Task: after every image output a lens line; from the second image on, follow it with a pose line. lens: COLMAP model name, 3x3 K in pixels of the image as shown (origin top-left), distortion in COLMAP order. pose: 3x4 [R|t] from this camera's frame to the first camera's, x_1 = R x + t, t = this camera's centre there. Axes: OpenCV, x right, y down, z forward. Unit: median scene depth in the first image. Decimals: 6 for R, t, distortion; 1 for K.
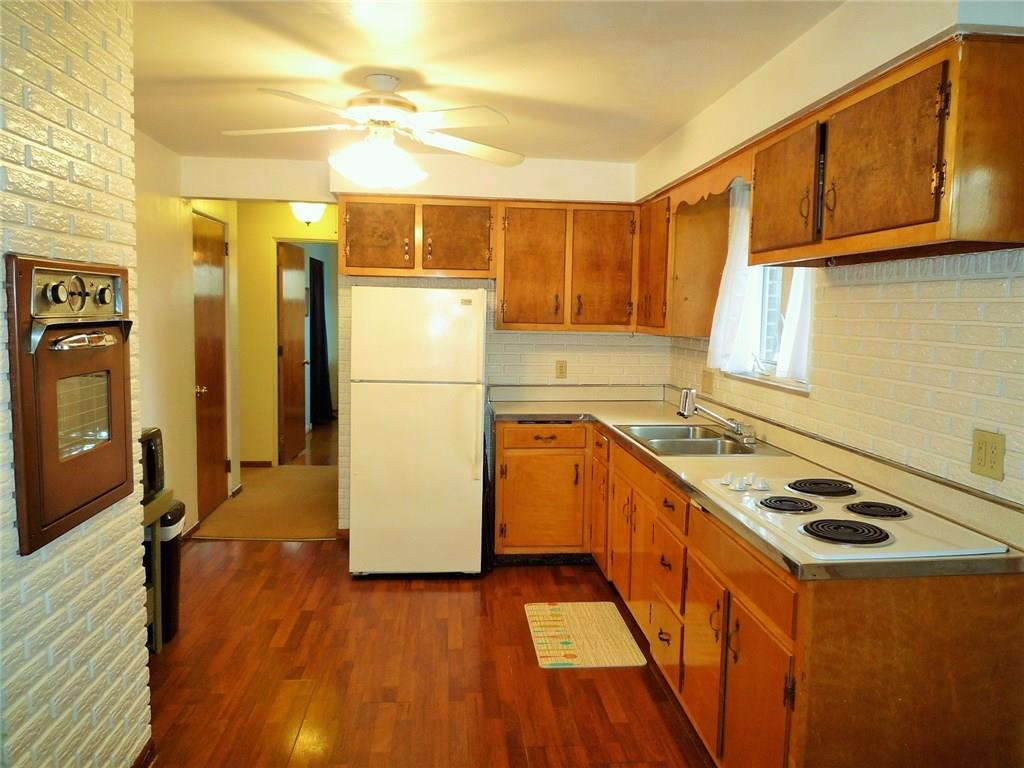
lens RADIAL K [[770.0, 0, 509.5], [0, 770.0, 385.8], [0, 0, 1]] dist [0.003722, -0.034062]
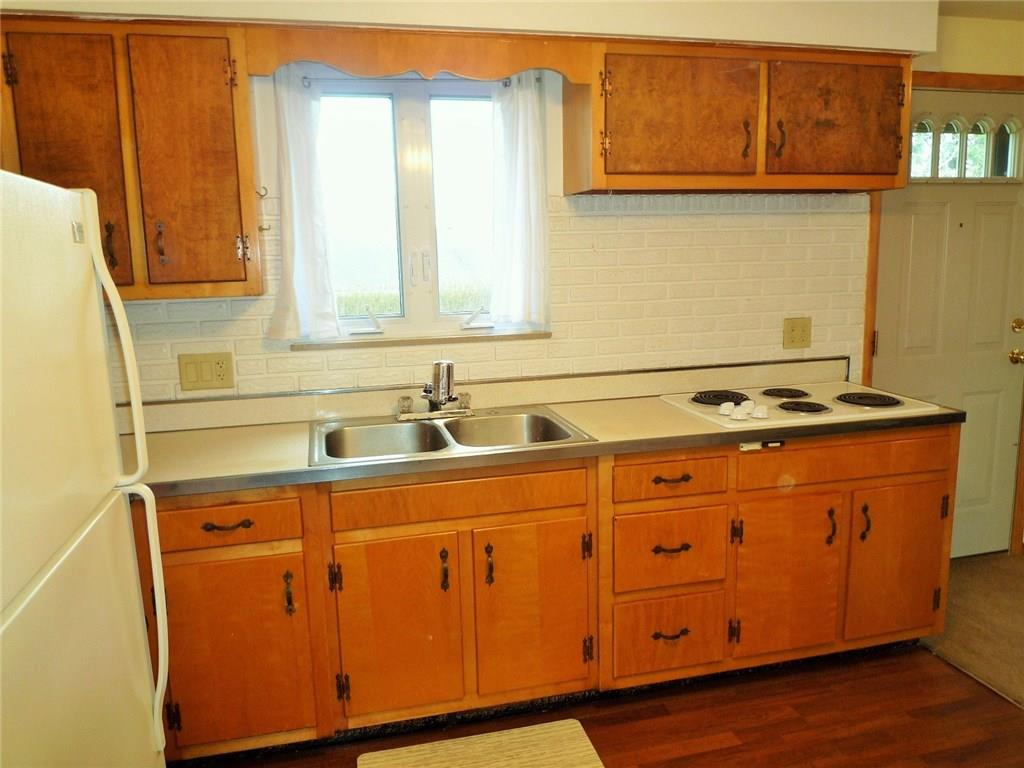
lens RADIAL K [[770.0, 0, 513.3], [0, 770.0, 379.5], [0, 0, 1]] dist [0.003722, -0.034062]
pose [[-0.165304, -0.181736, 0.969354, -0.757915], [0.111045, 0.973196, 0.201393, -0.187591], [-0.979971, 0.140933, -0.140693, 1.775619]]
